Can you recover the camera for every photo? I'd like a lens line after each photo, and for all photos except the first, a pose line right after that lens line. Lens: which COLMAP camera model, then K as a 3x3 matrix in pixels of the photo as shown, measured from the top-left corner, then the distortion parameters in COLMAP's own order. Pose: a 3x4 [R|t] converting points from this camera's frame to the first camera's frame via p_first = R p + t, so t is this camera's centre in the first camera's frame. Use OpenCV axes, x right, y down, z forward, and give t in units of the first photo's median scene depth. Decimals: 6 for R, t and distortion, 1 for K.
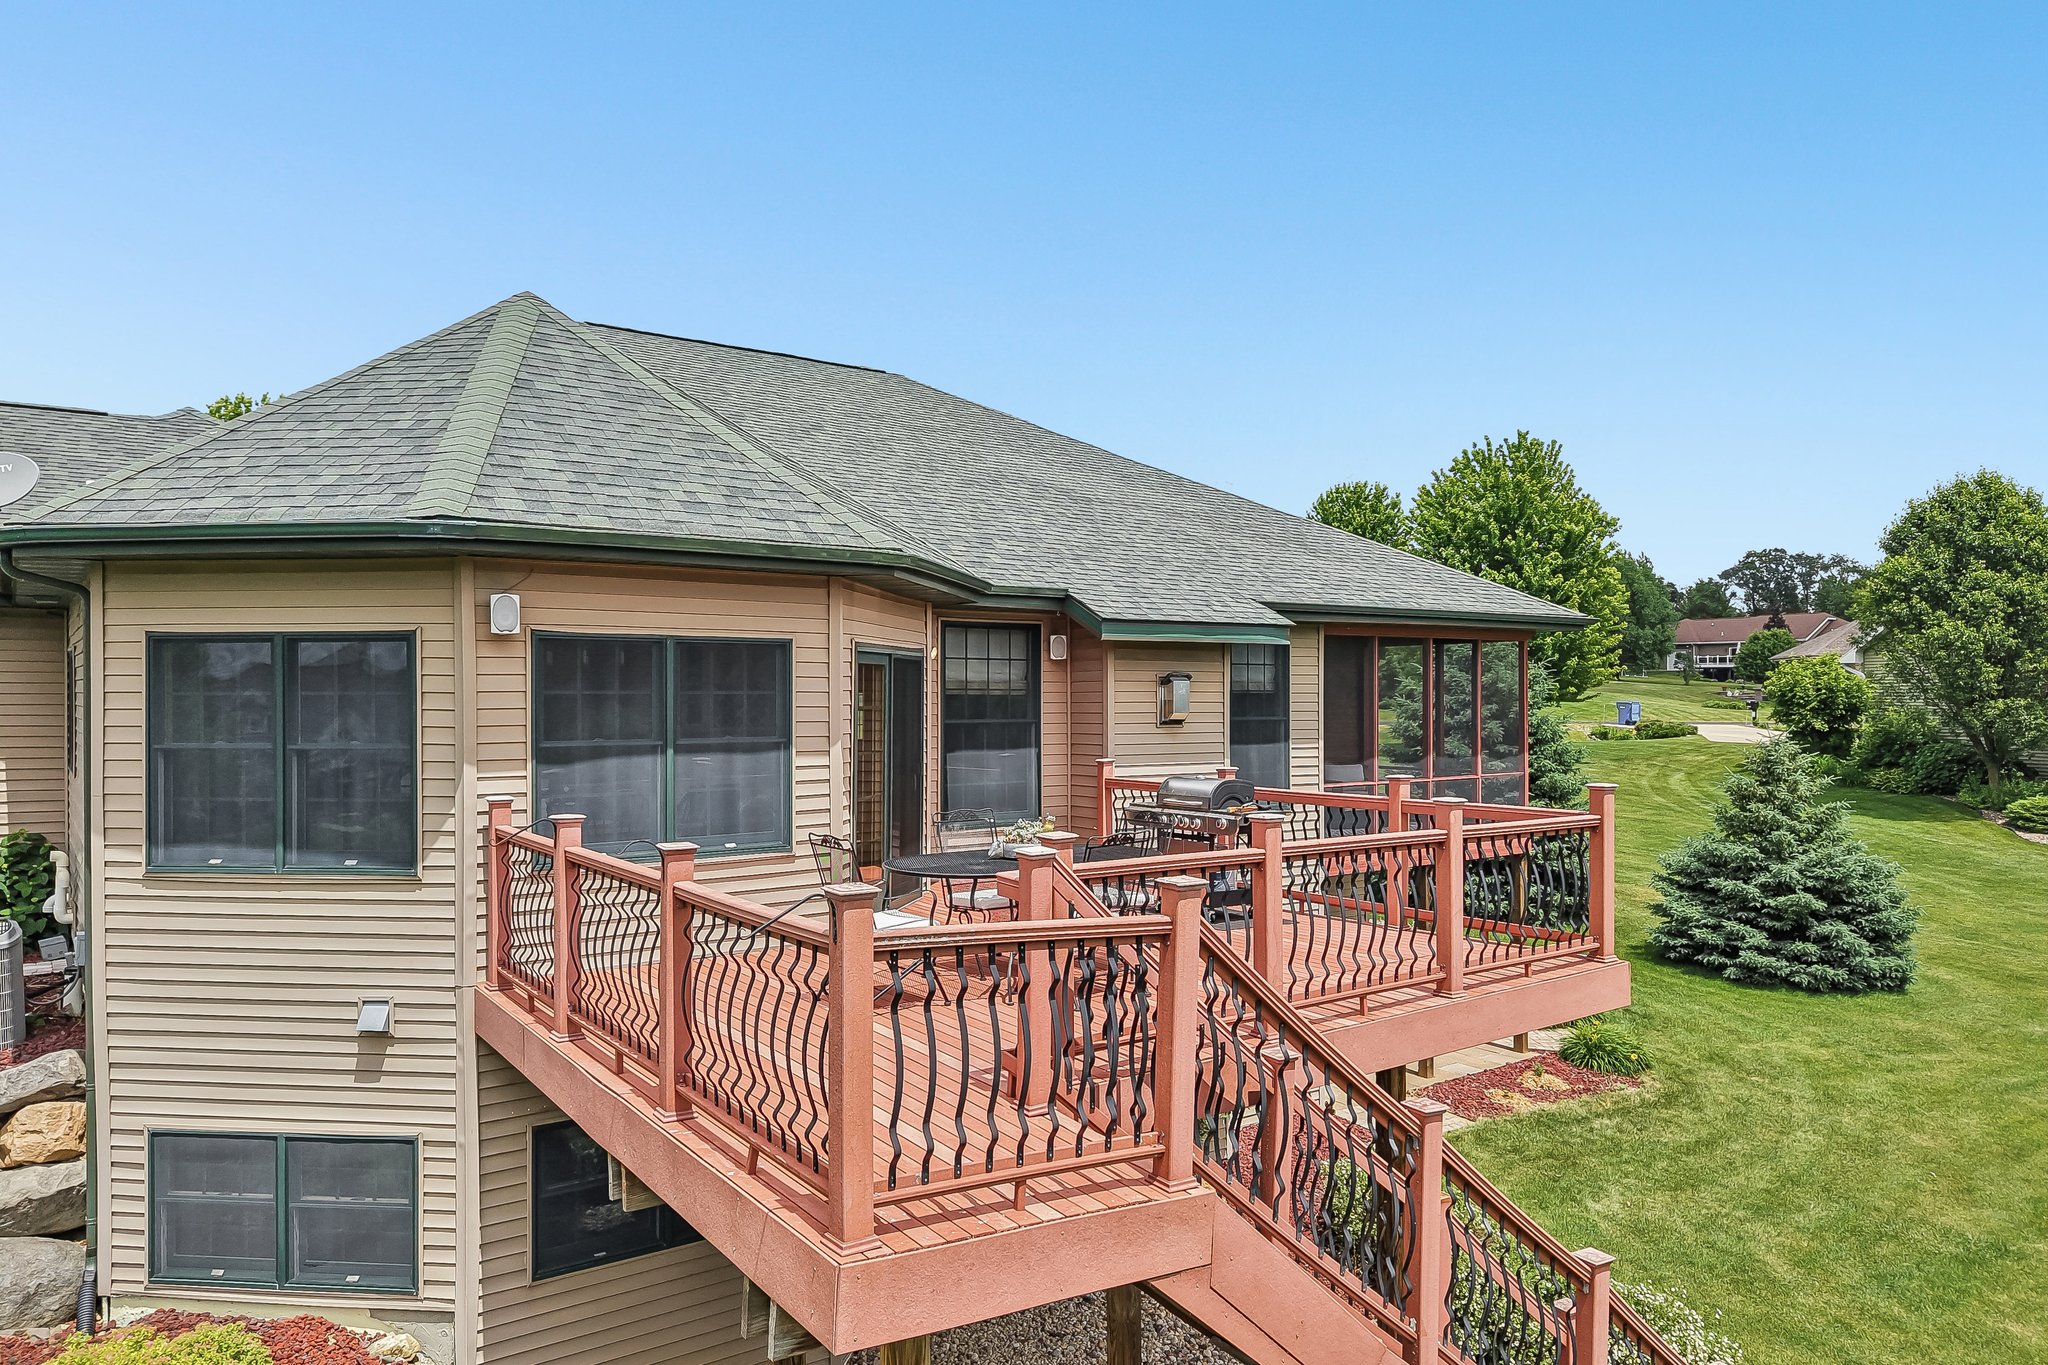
lens RADIAL K [[1391.6, 0, 1035.8], [0, 1391.6, 718.3], [0, 0, 1]] dist [0.022515, -0.026810]
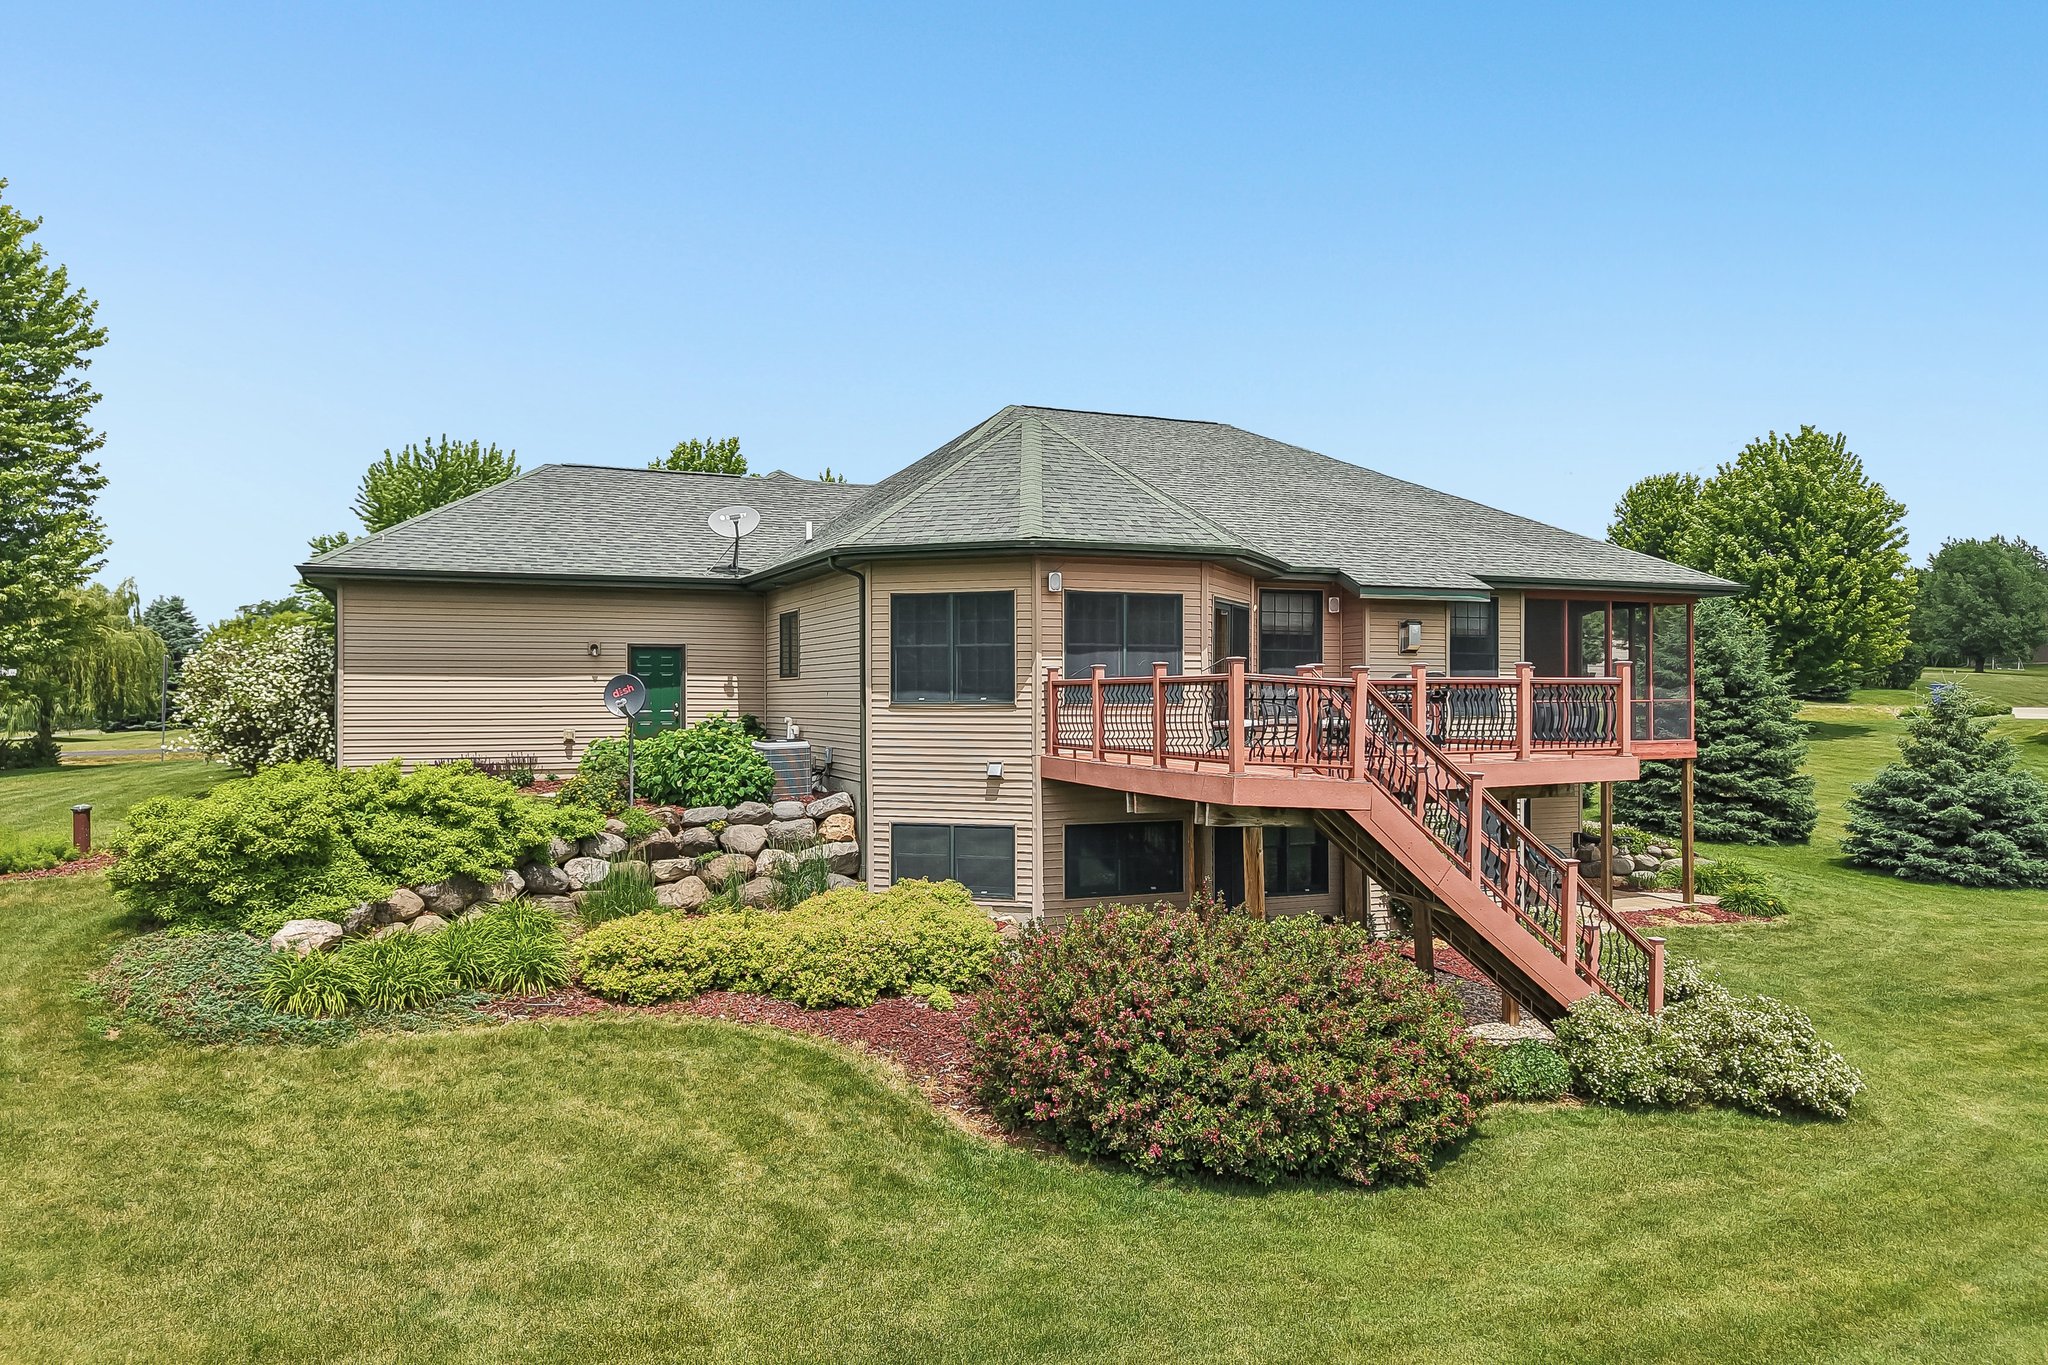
lens RADIAL K [[1391.6, 0, 997.8], [0, 1391.6, 715.0], [0, 0, 1]] dist [0.022515, -0.026810]
pose [[0.970317, 0.003089, -0.241817, 0.034234], [-0.004424, 0.999978, -0.004977, 0.098857], [0.241796, 0.005899, 0.970309, -0.760759]]
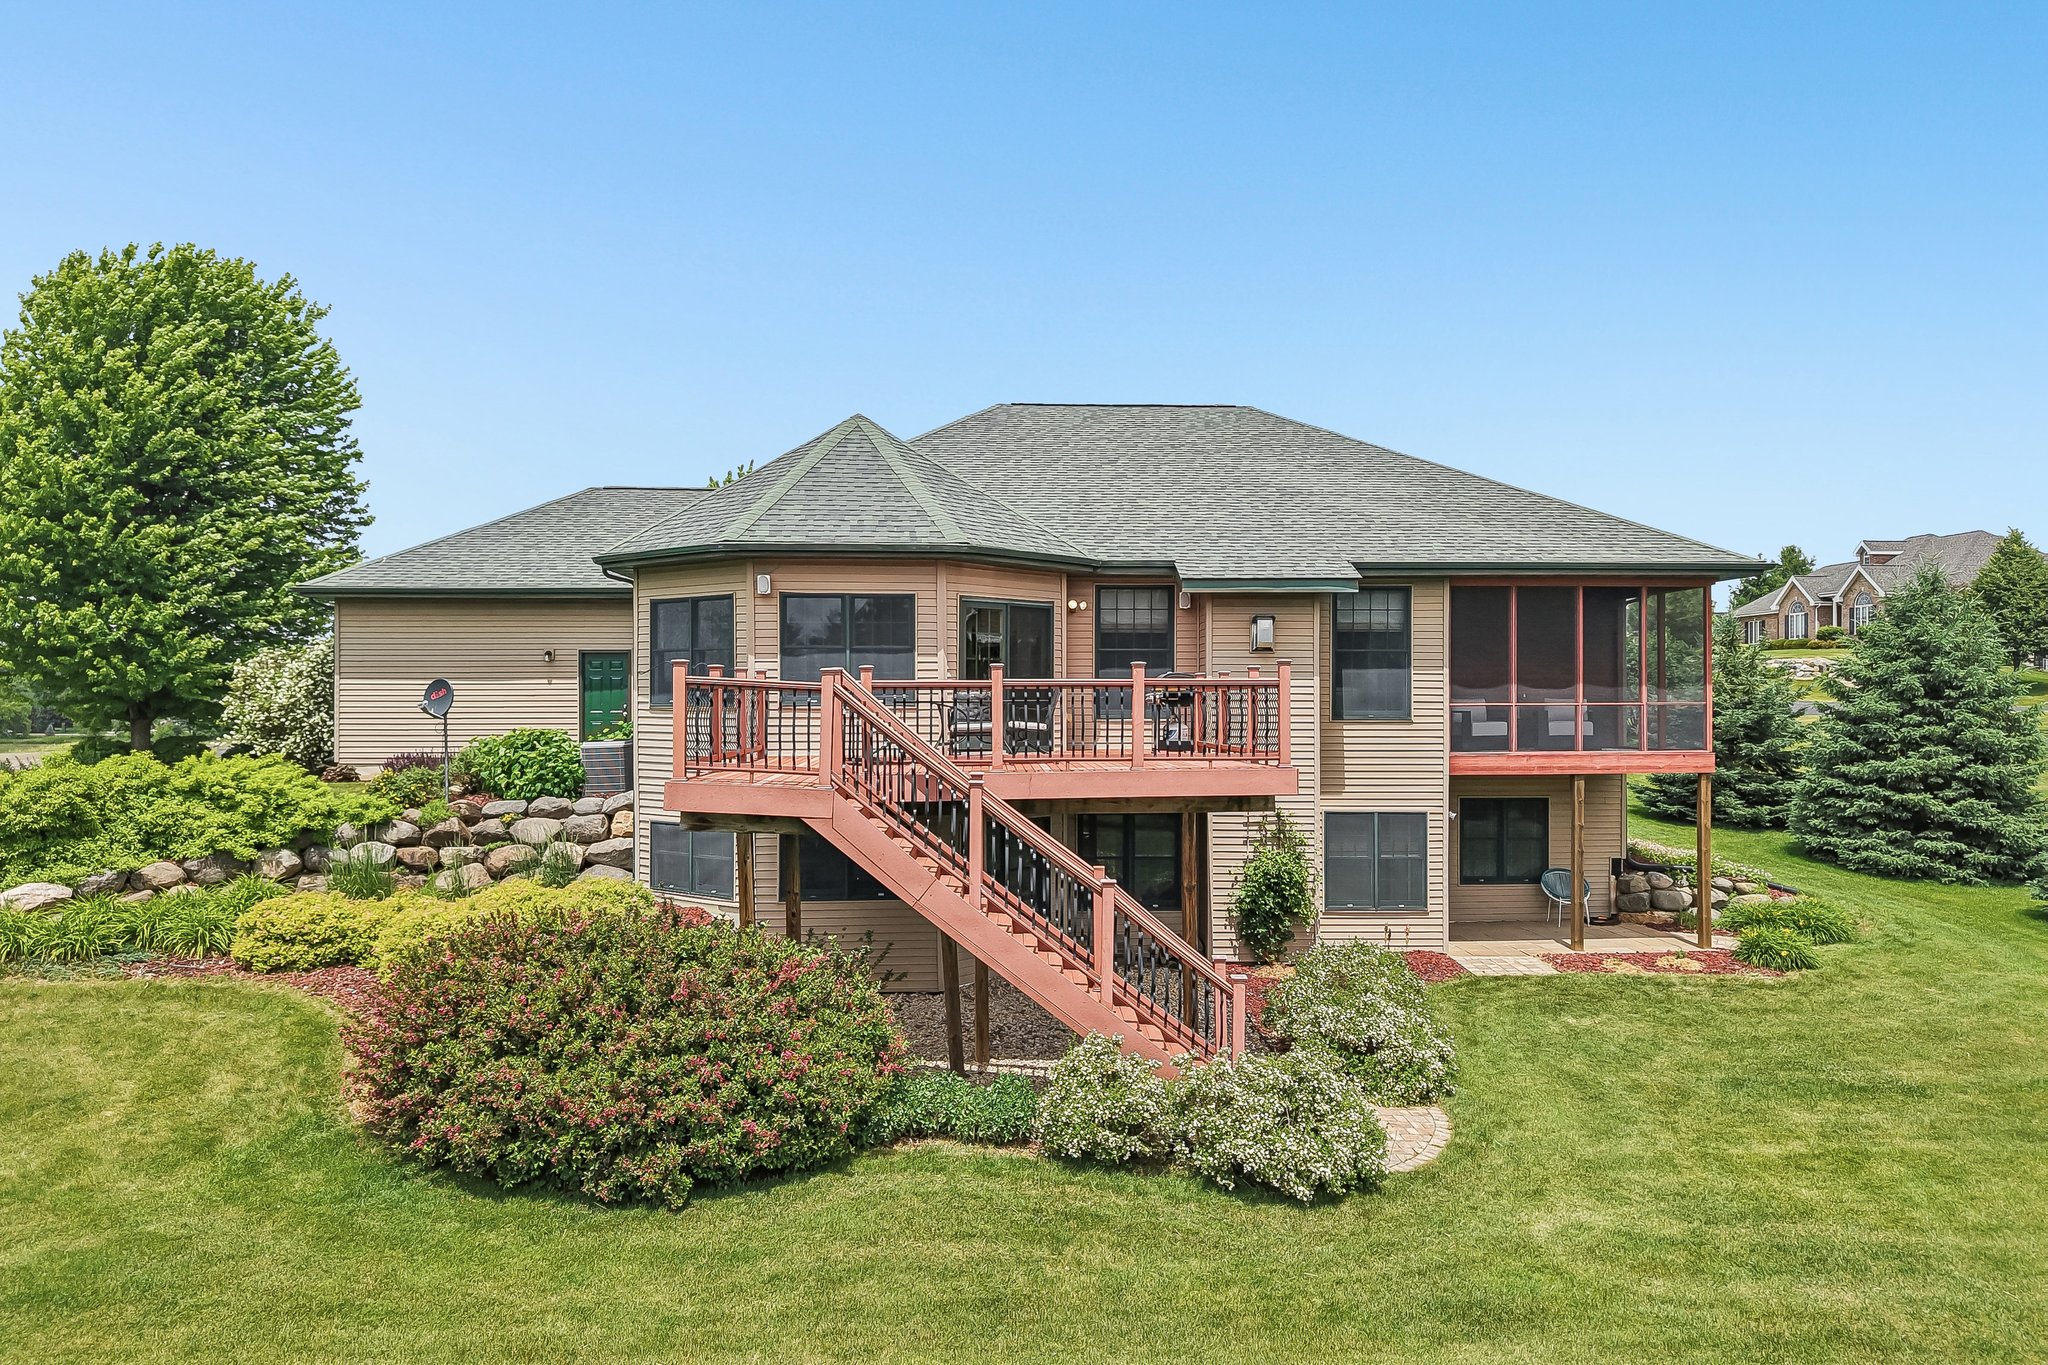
lens RADIAL K [[1391.6, 0, 1001.9], [0, 1391.6, 695.6], [0, 0, 1]] dist [0.022515, -0.026810]
pose [[0.828062, -0.000881, -0.560636, 0.796174], [-0.010179, 0.999810, -0.016605, 0.090278], [0.560544, 0.019457, 0.827896, -0.396948]]
